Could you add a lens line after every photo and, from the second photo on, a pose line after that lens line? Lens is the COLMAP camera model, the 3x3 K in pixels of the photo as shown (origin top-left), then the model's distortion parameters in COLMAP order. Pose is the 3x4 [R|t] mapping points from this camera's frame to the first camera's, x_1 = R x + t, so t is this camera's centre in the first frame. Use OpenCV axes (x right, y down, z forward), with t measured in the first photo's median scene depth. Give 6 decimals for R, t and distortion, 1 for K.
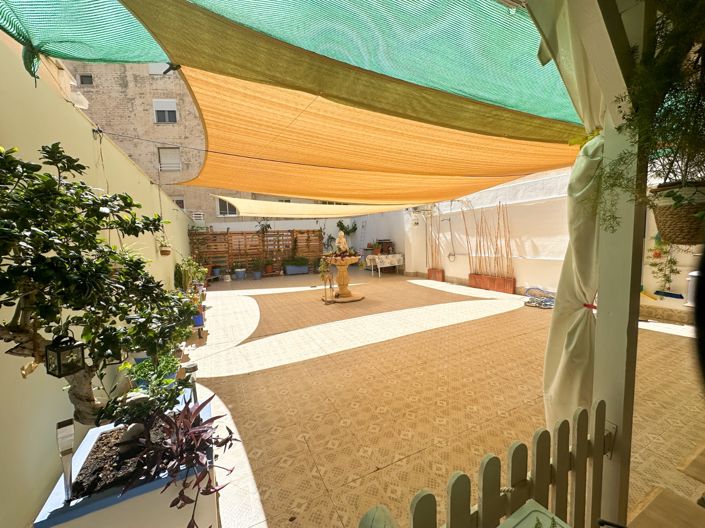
lens RADIAL K [[283.5, 0, 352.2], [0, 283.5, 264.2], [0, 0, 1]] dist [0.000319, -0.000058]
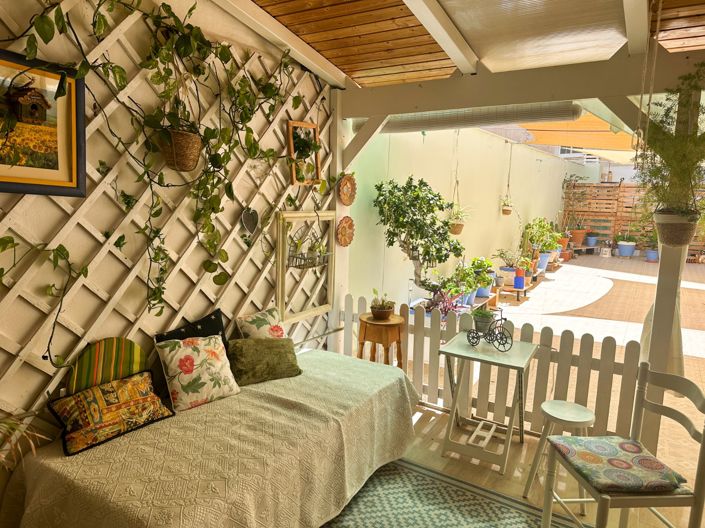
lens RADIAL K [[486.5, 0, 351.1], [0, 486.5, 262.2], [0, 0, 1]] dist [-0.000903, -0.000204]
pose [[0.542787, 0.172563, -0.821951, 0.491025], [-0.114611, 0.984728, 0.131052, -0.028480], [0.832014, 0.023071, 0.554275, -0.410180]]
